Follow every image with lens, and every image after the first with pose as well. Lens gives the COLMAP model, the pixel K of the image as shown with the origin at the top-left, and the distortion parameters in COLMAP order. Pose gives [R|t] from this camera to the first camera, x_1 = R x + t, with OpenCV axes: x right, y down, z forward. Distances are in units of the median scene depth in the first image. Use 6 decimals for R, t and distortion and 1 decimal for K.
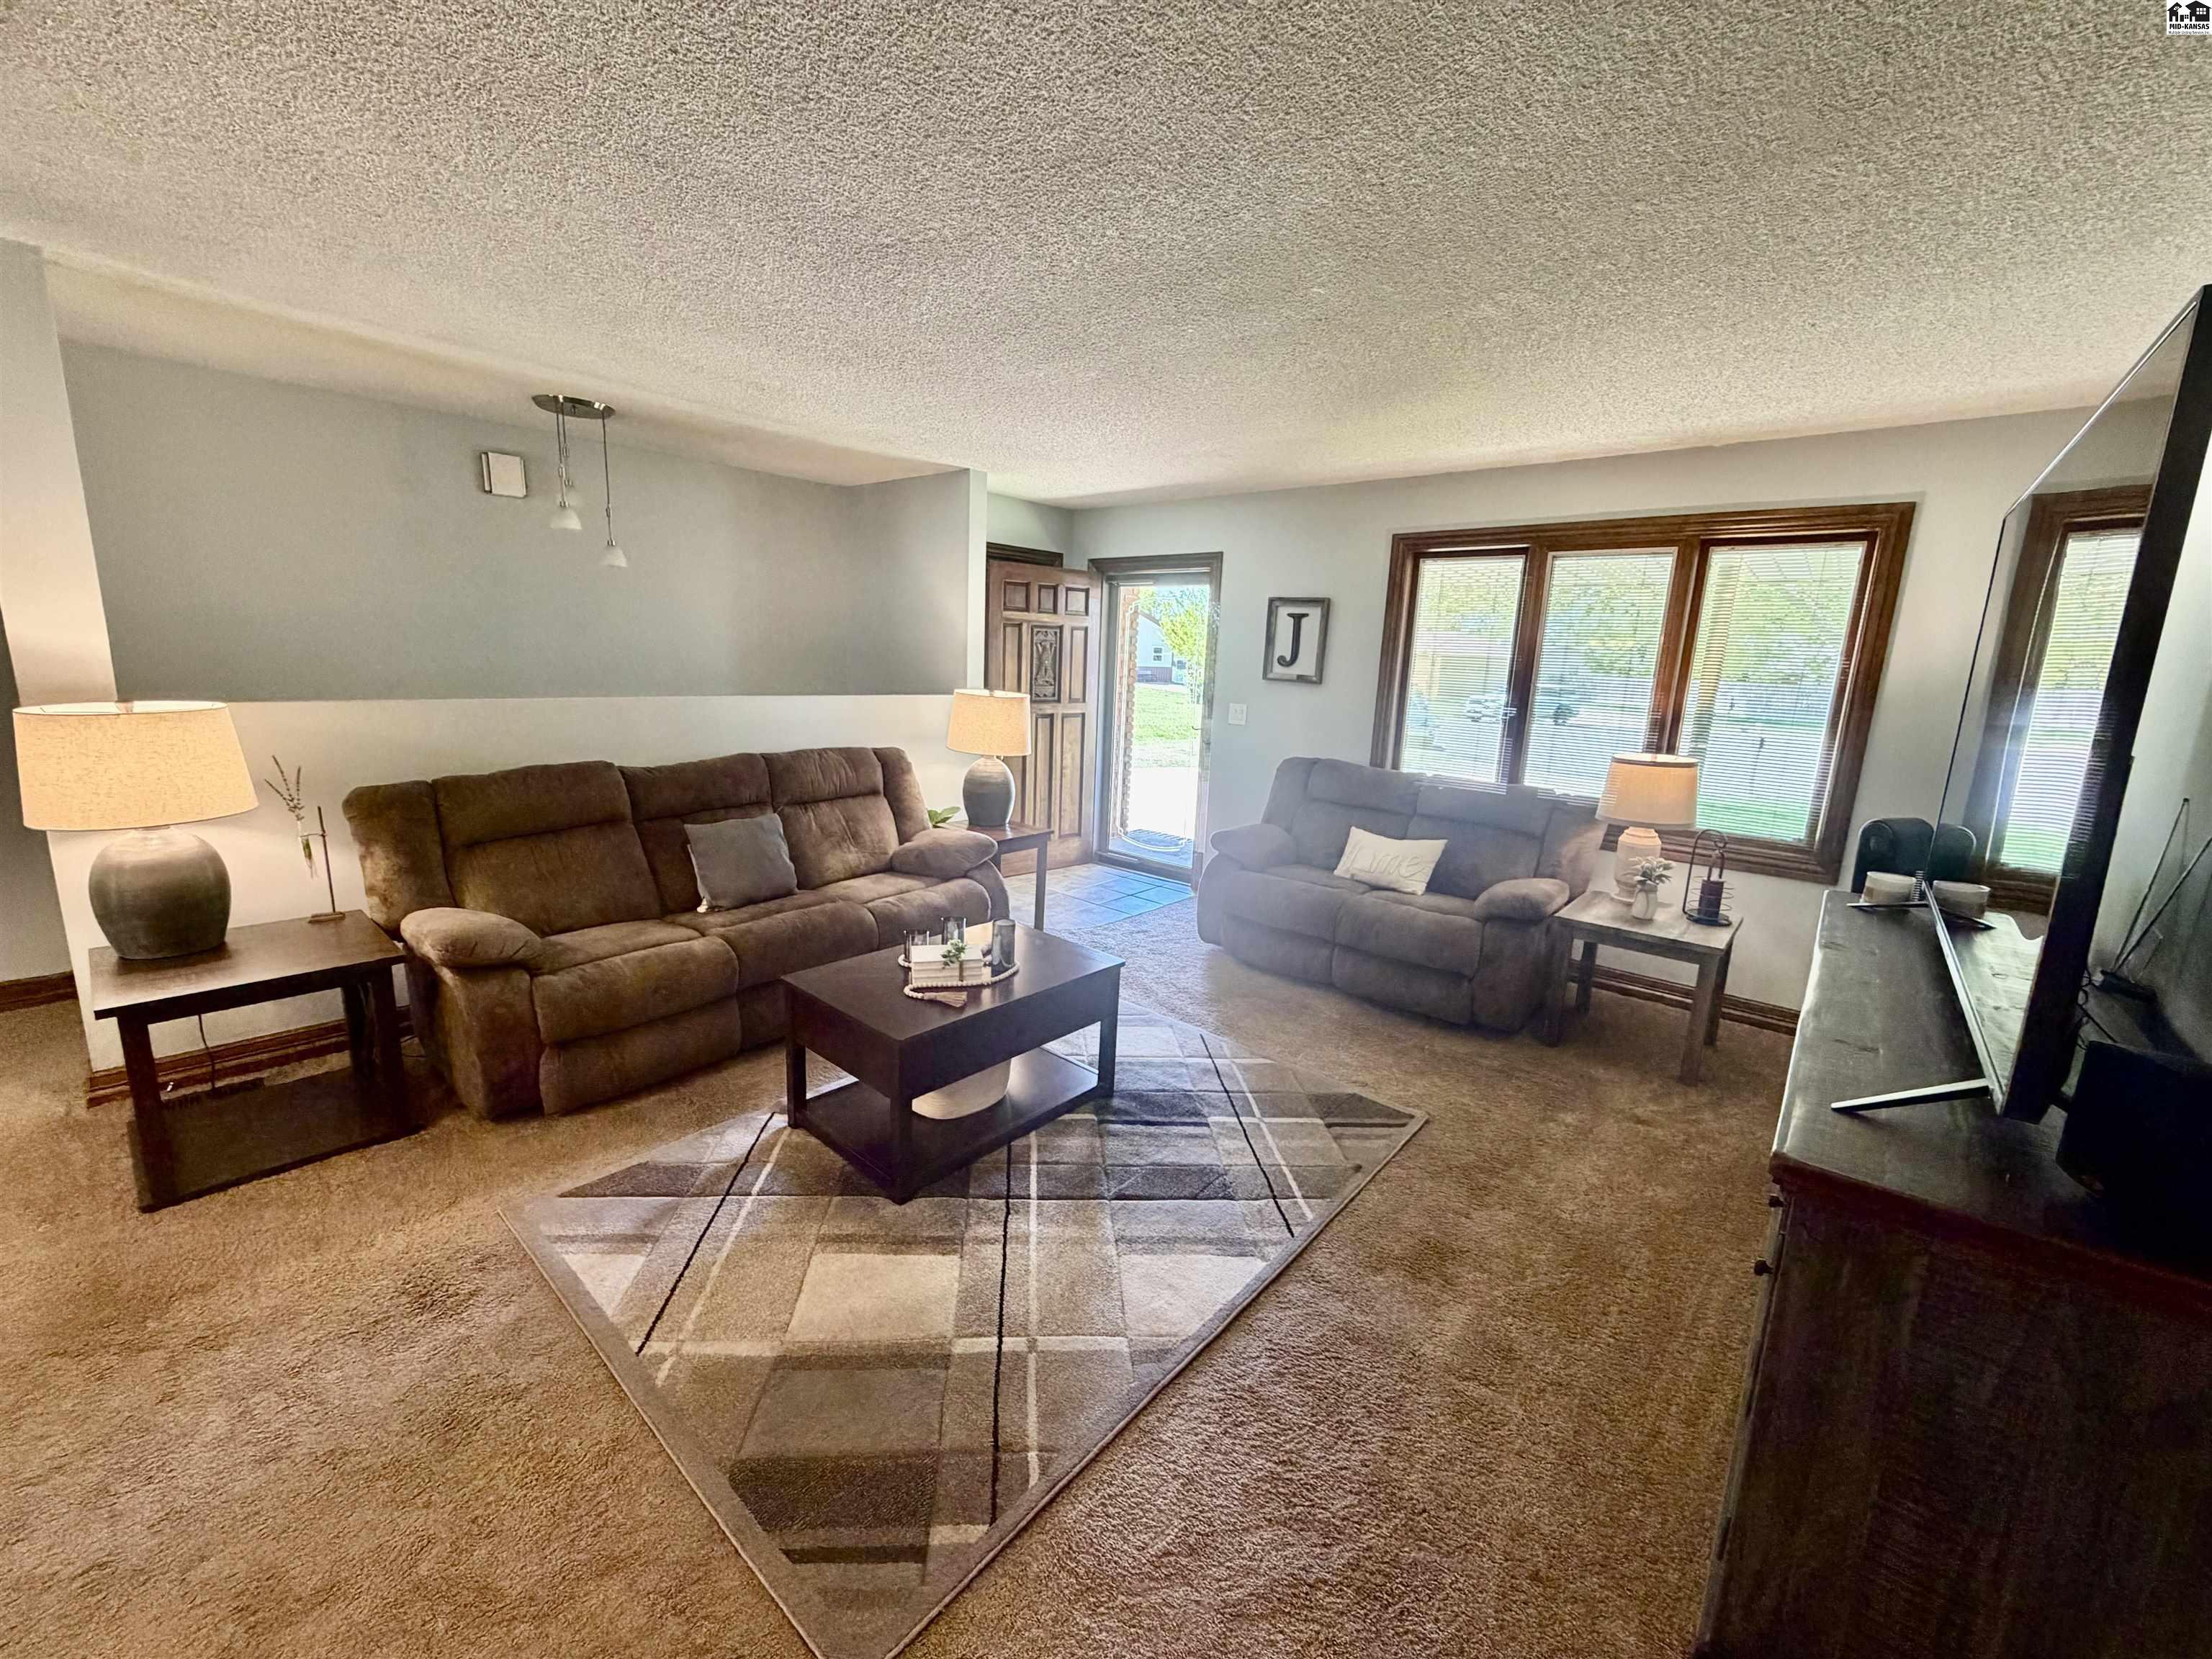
lens RADIAL K [[877.3, 0, 1101.0], [0, 877.3, 834.0], [0, 0, 1]] dist [0.015875, 0.000011]
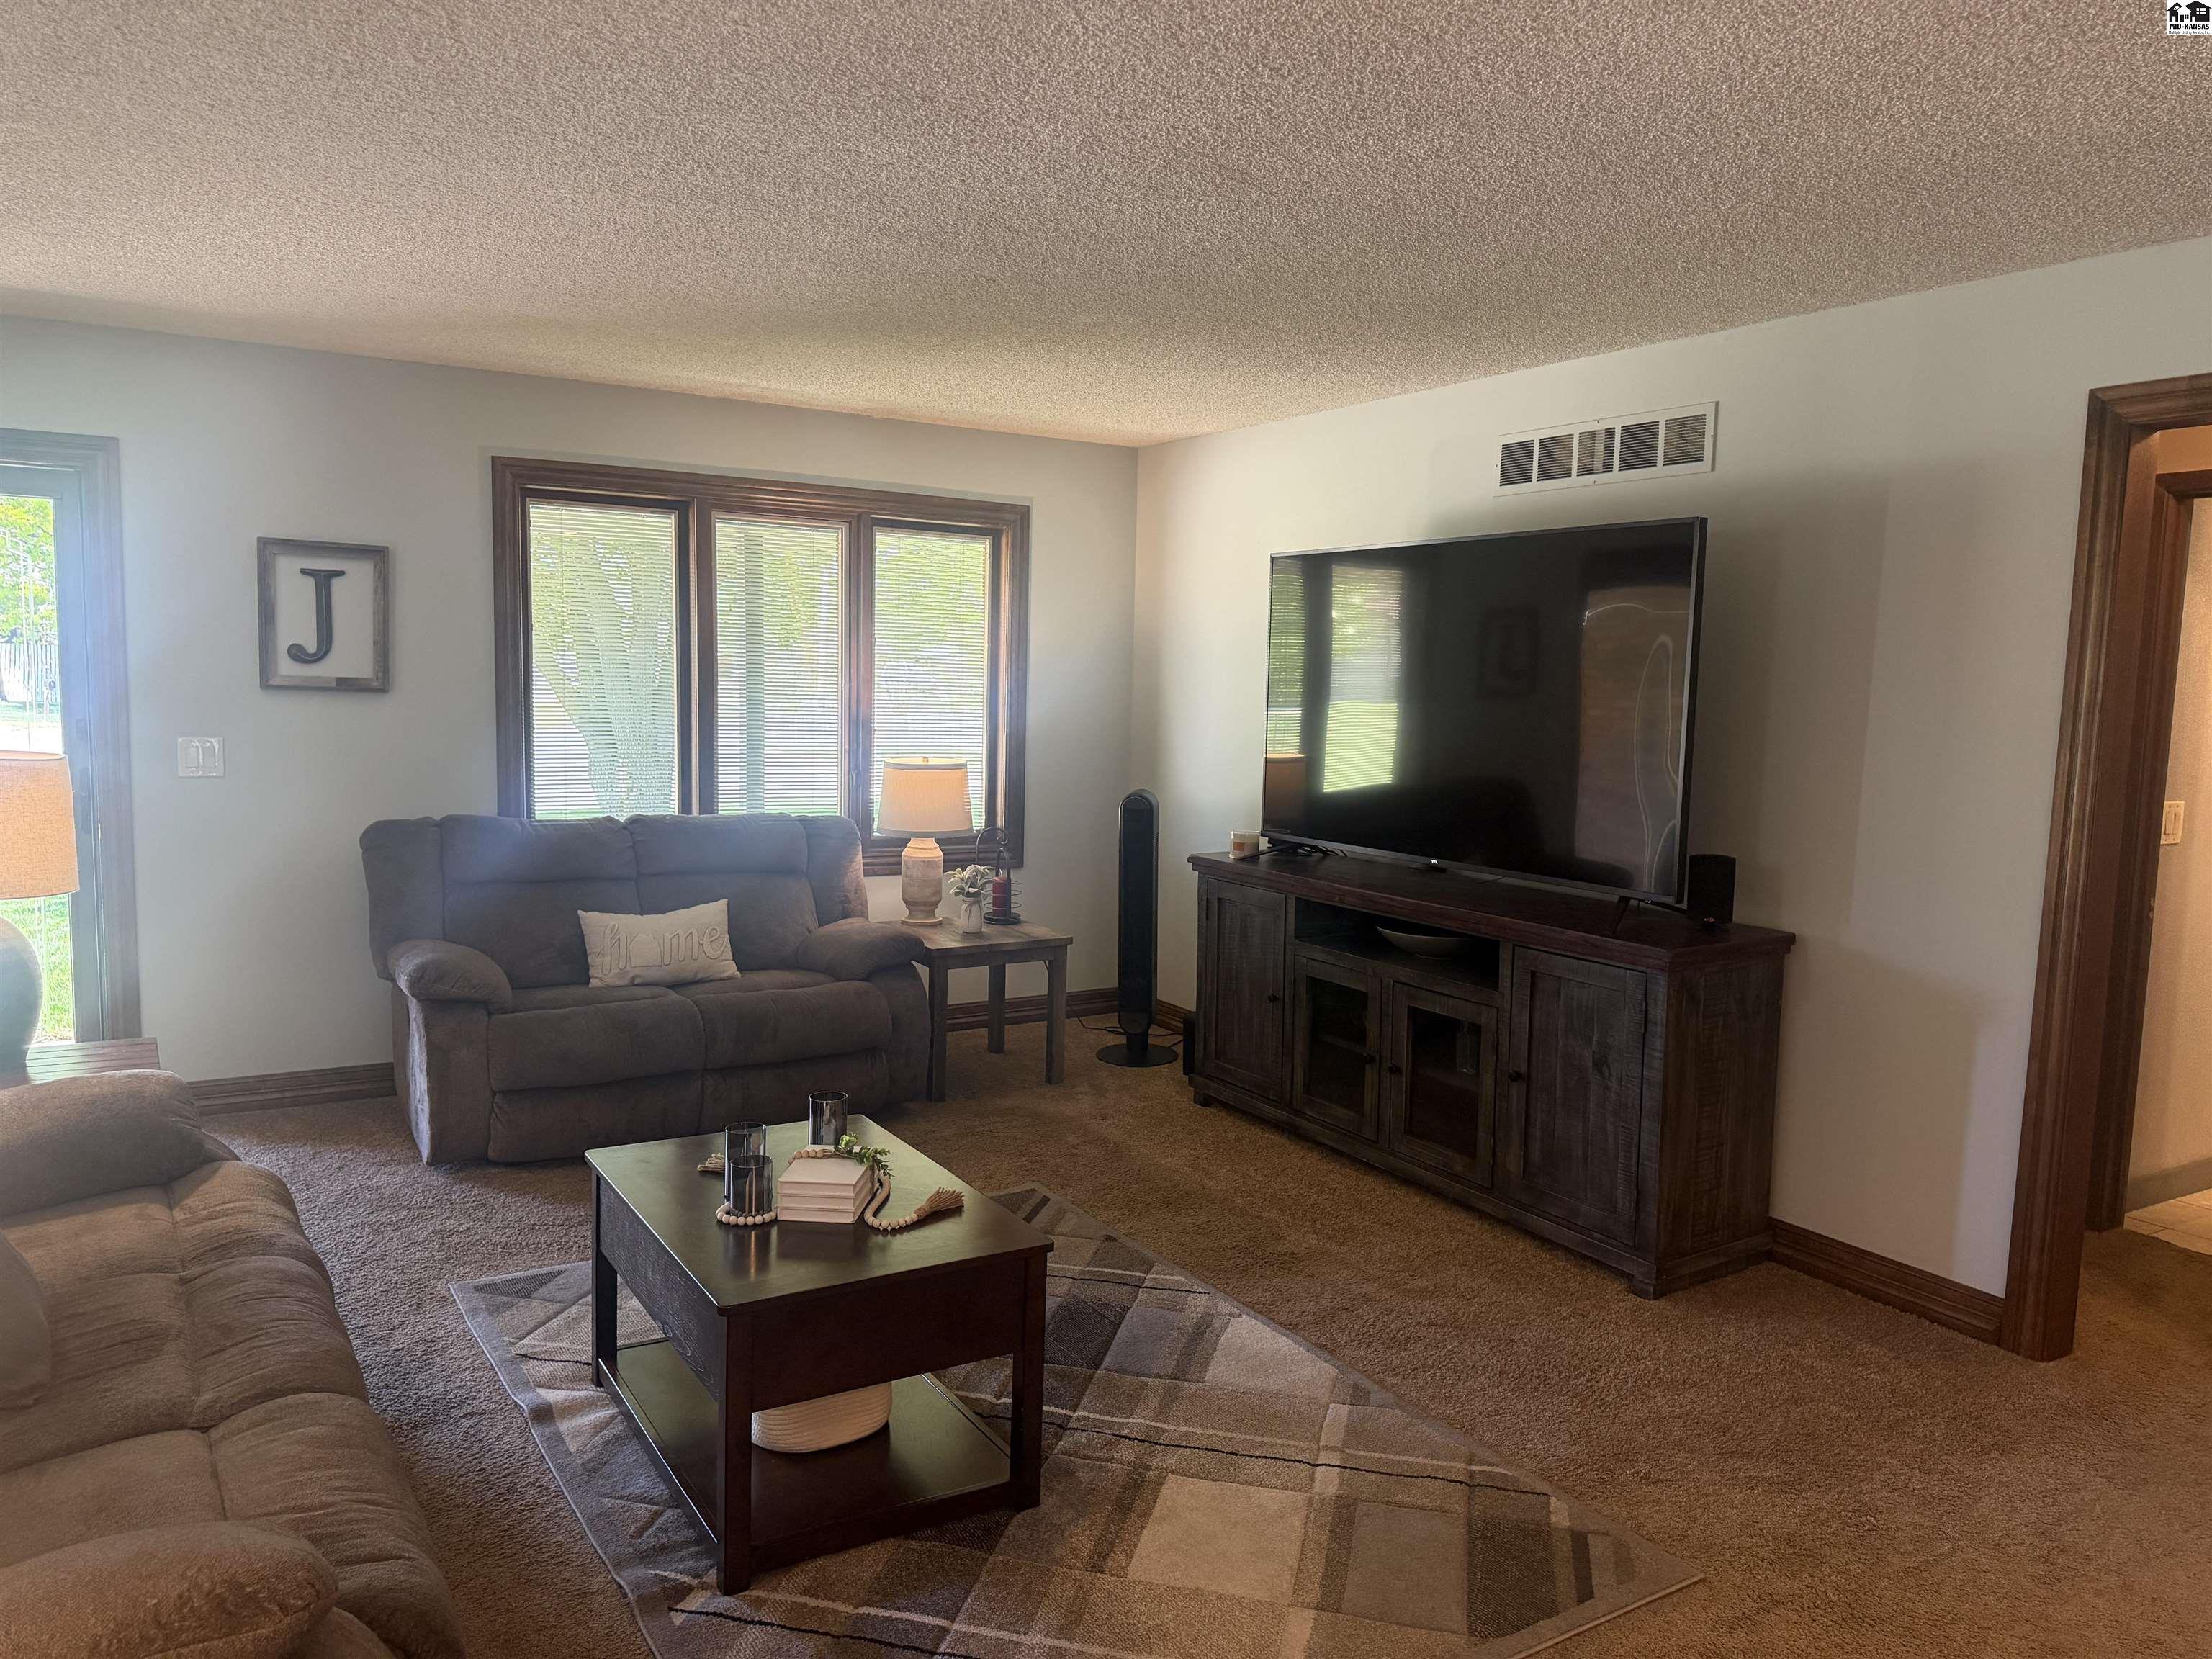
lens RADIAL K [[1554.7, 0, 1092.0], [0, 1554.7, 840.1], [0, 0, 1]] dist [0.058559, -0.073269]
pose [[0.306321, -0.137338, 0.941969, -0.737632], [0.180126, 0.980024, 0.084311, -0.095980], [-0.934731, 0.143847, 0.324940, 0.294177]]
